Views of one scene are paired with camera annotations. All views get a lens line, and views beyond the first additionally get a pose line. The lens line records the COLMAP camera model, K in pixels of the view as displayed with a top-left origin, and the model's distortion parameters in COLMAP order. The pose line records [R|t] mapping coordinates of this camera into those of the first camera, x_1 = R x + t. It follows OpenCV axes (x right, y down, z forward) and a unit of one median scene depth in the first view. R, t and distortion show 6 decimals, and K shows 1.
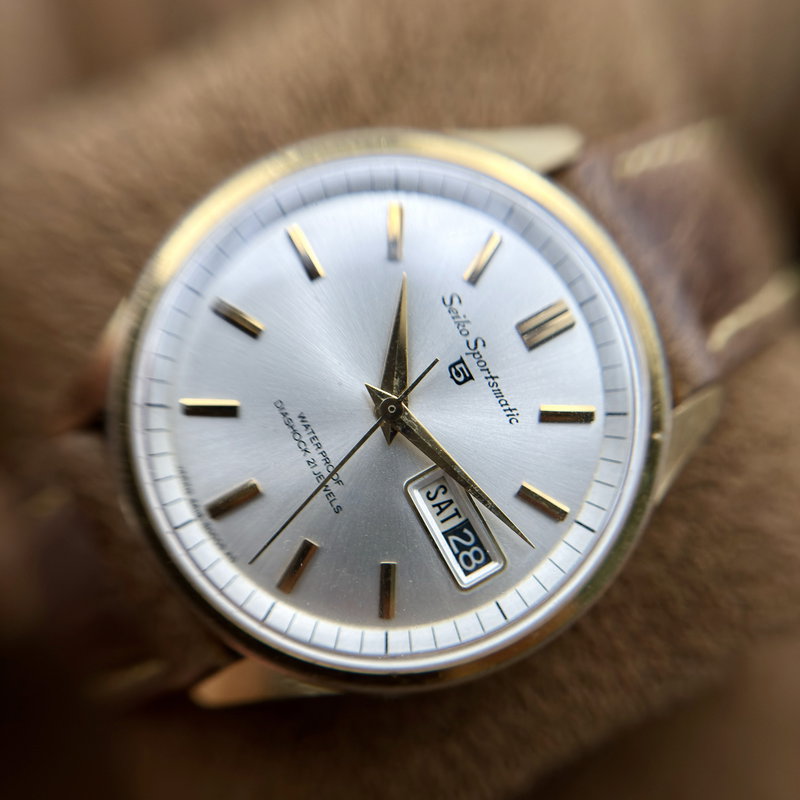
lens RADIAL K [[904.8, 0, 402.8], [0, 904.8, 415.4], [0, 0, 1]] dist [0.650696, 0.003649]
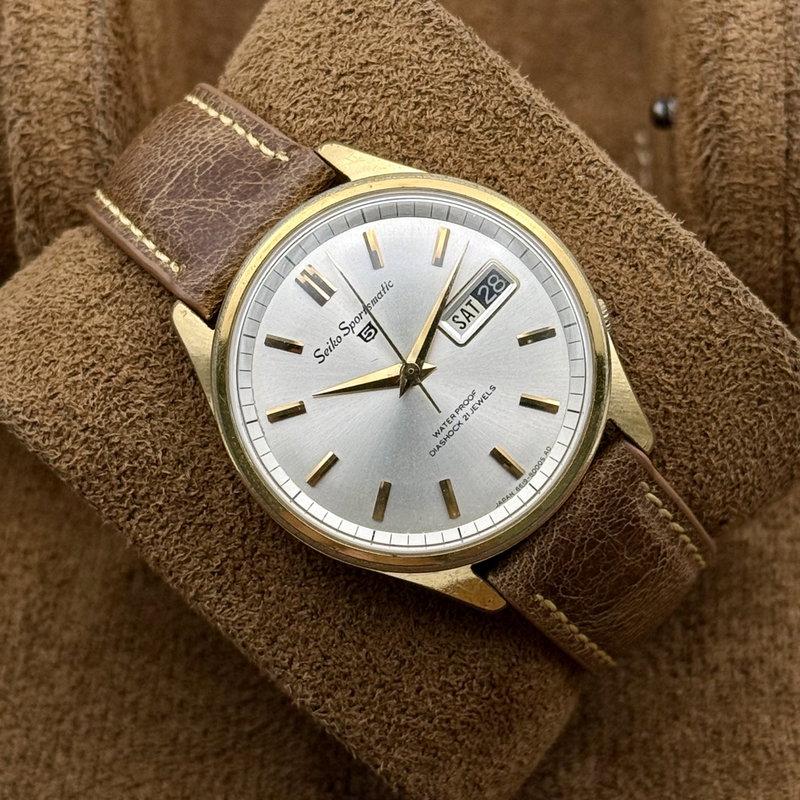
lens RADIAL K [[2777.2, 0, 400.0], [0, 2777.2, 400.0], [0, 0, 1]] dist [-0.426533, -5.225904]
pose [[-0.307386, -0.951434, 0.016929, -0.113729], [0.951439, -0.306979, 0.022988, -0.126266], [-0.016675, 0.023174, 0.999592, -3.068883]]
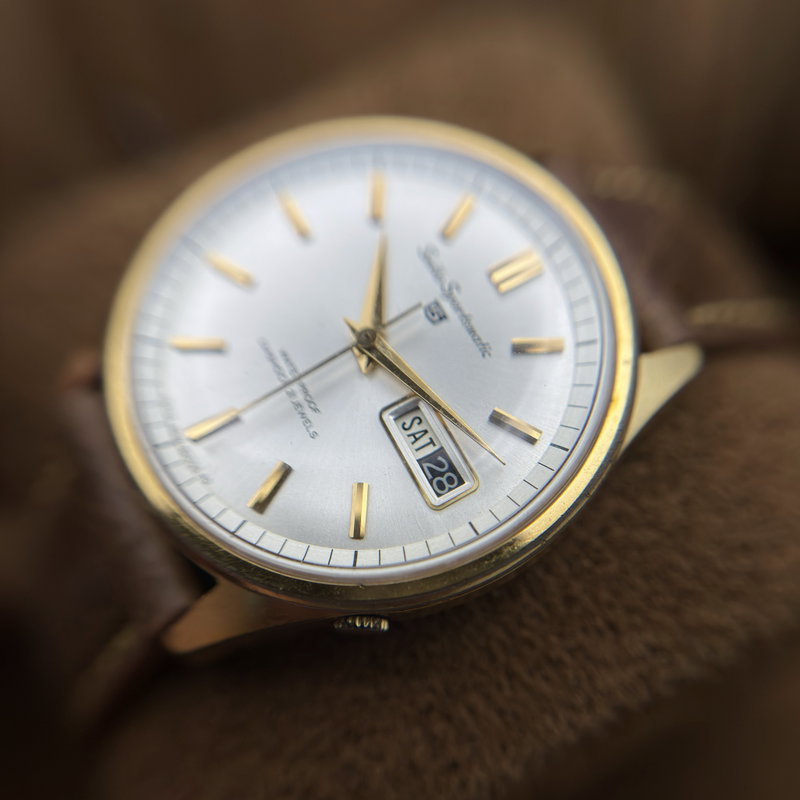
lens RADIAL K [[904.8, 0, 402.8], [0, 904.8, 415.4], [0, 0, 1]] dist [0.650696, 0.003649]
pose [[0.992873, -0.023861, -0.116761, 0.146276], [-0.016478, 0.942854, -0.332799, 0.415484], [0.118030, 0.332351, 0.935741, 0.046573]]
